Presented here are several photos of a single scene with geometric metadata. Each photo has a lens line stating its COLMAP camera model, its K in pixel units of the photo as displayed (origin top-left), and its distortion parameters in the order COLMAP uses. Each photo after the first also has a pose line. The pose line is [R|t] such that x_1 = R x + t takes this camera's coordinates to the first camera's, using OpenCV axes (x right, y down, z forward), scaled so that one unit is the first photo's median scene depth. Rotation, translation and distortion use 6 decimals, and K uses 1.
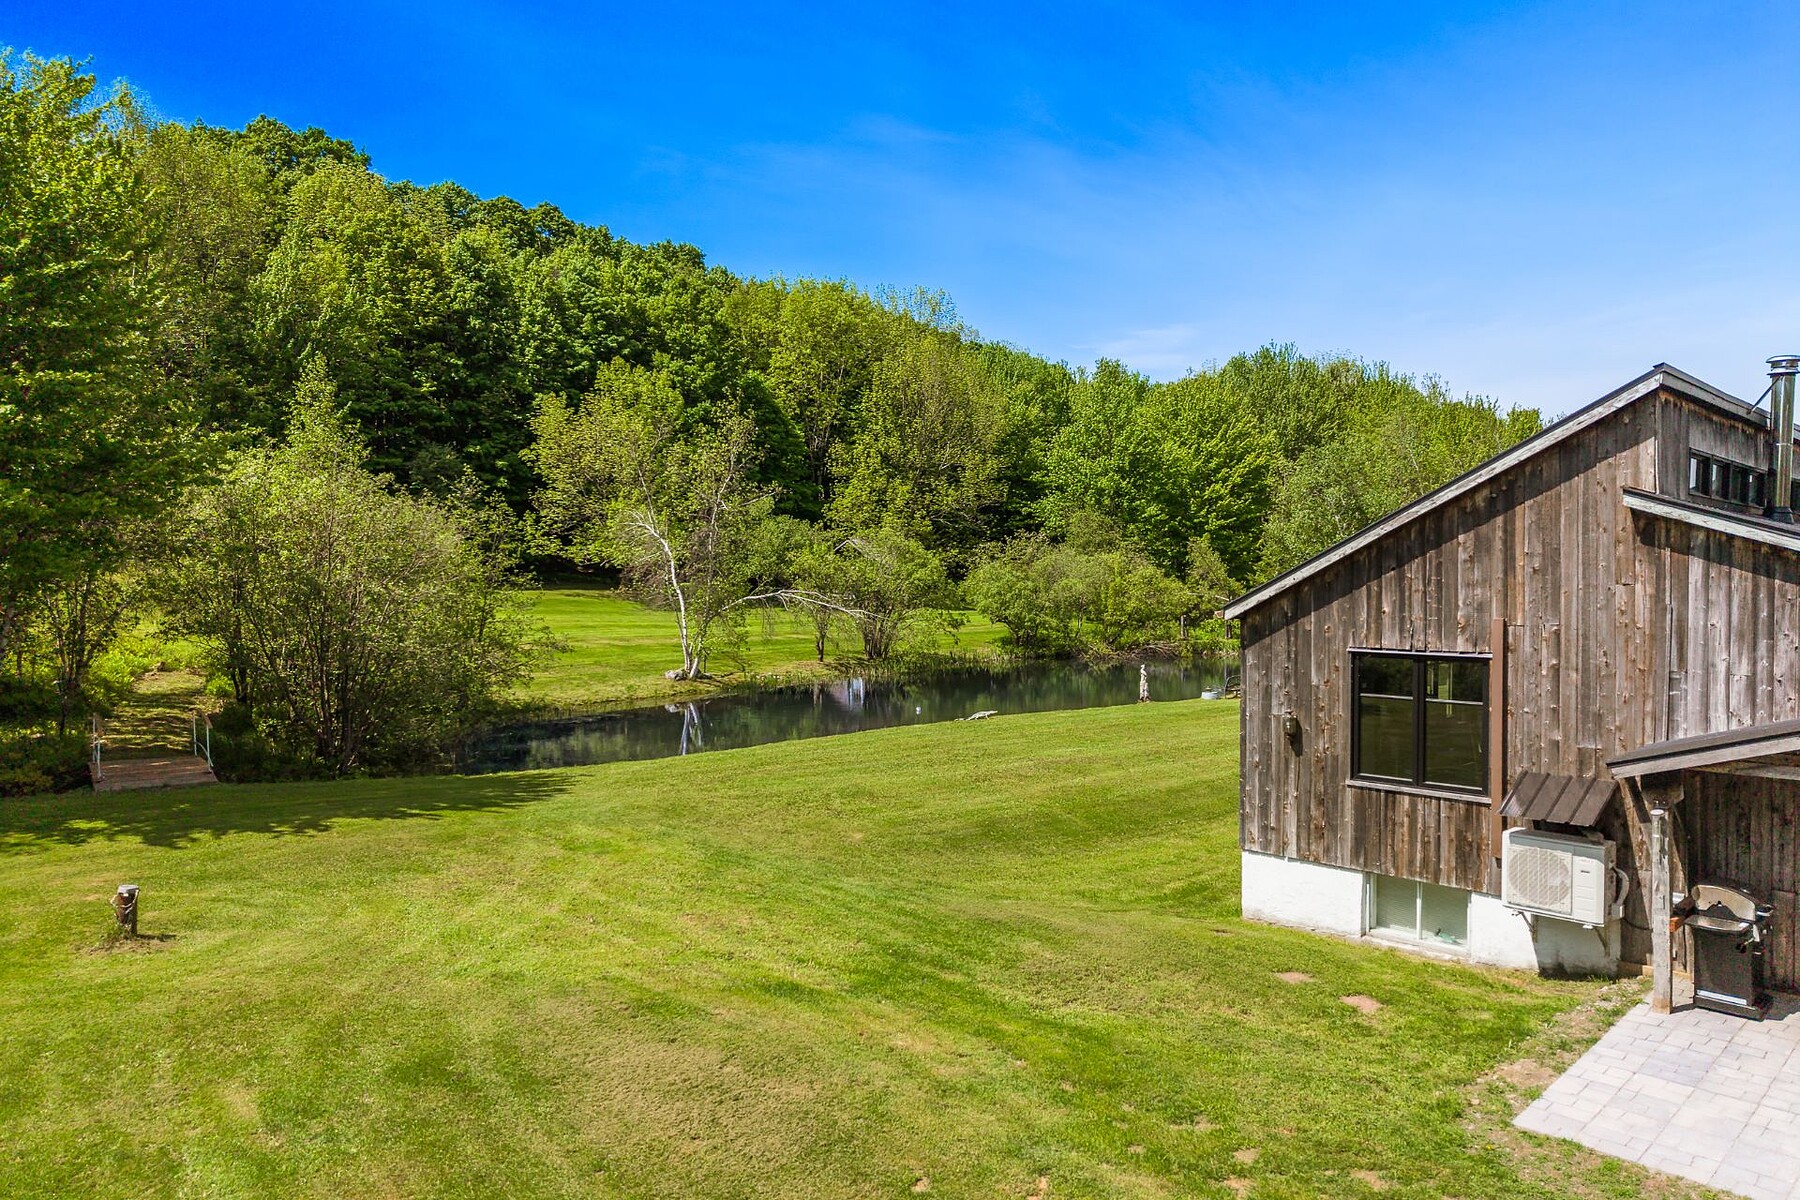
lens RADIAL K [[1236.0, 0, 952.9], [0, 1236.0, 592.0], [0, 0, 1]] dist [-0.023387, 0.003120]
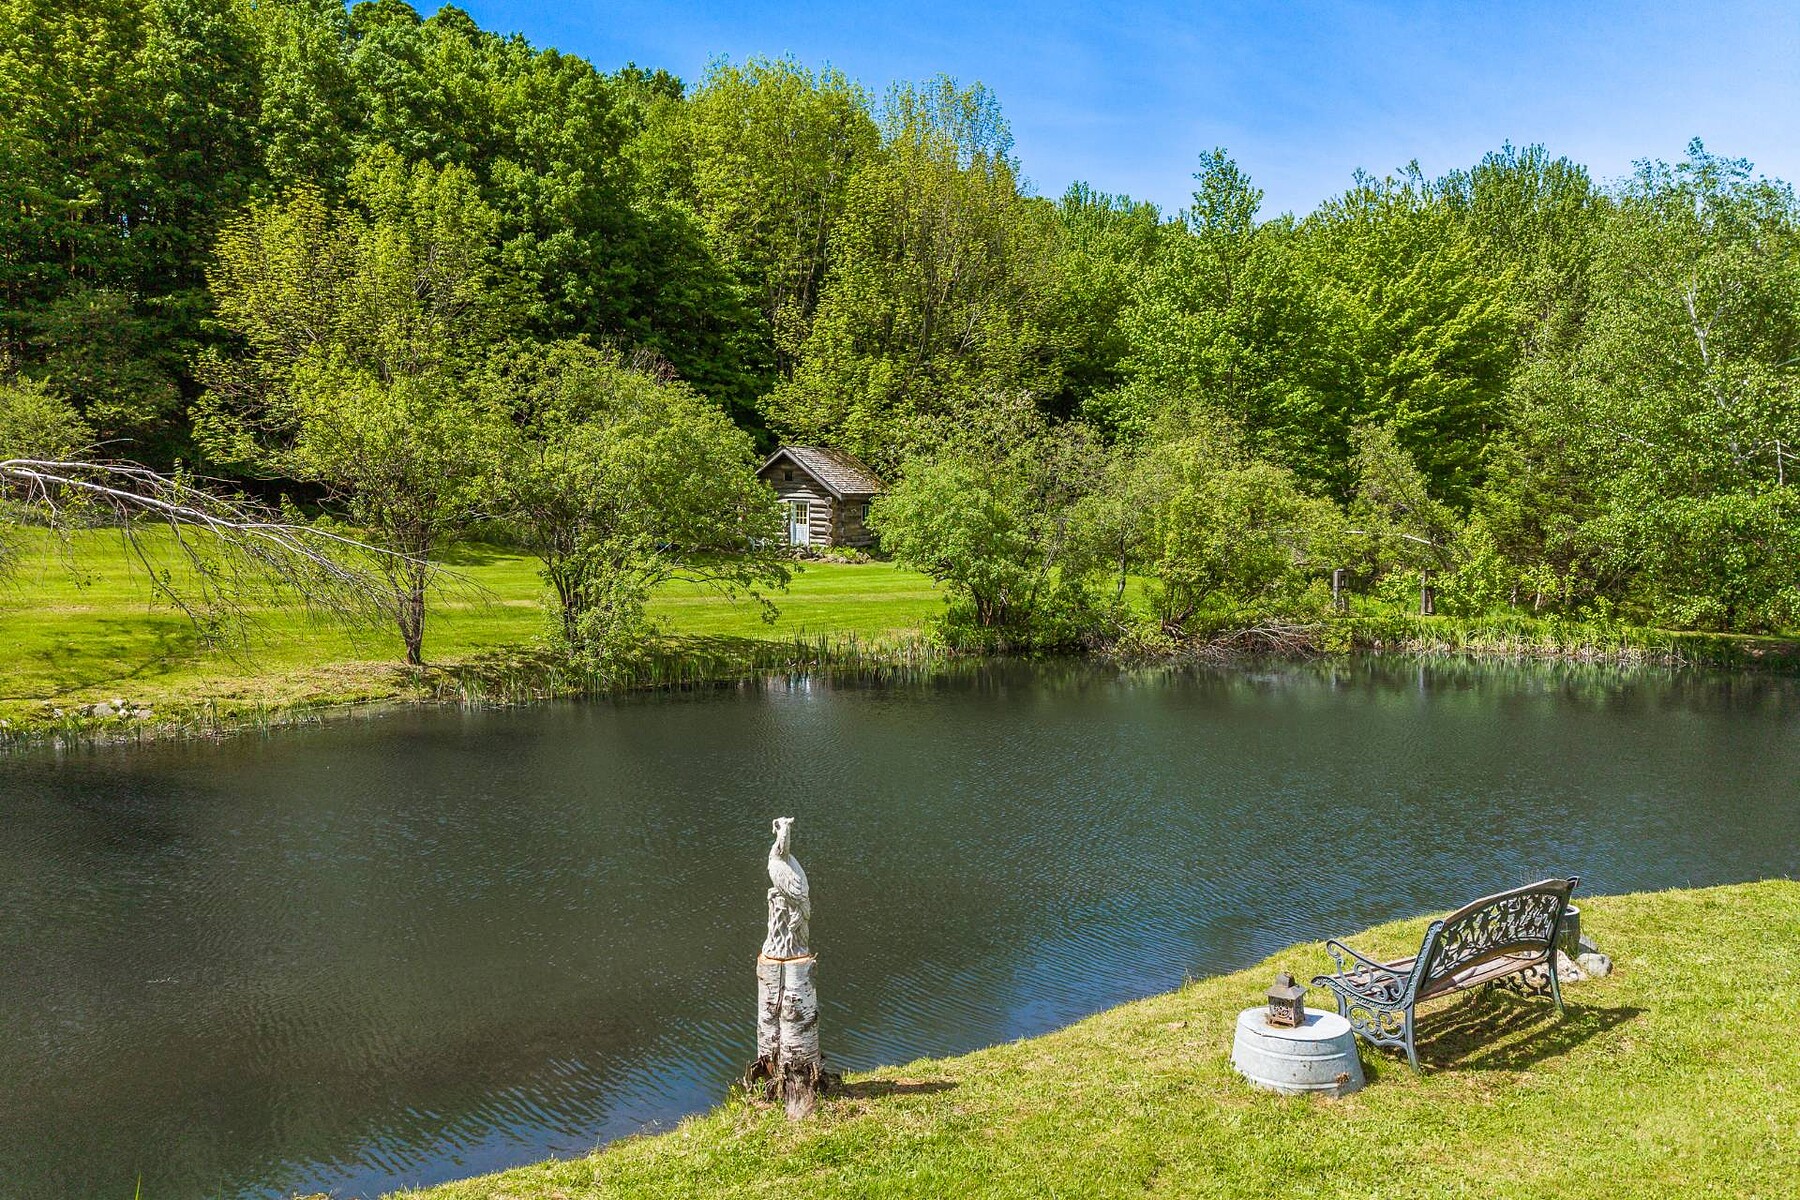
lens RADIAL K [[1236.0, 0, 952.9], [0, 1236.0, 592.0], [0, 0, 1]] dist [-0.023387, 0.003120]
pose [[0.989003, 0.006325, -0.147759, 0.087976], [-0.002947, 0.999730, 0.023065, 0.014225], [0.147865, -0.022376, 0.988754, 0.396838]]
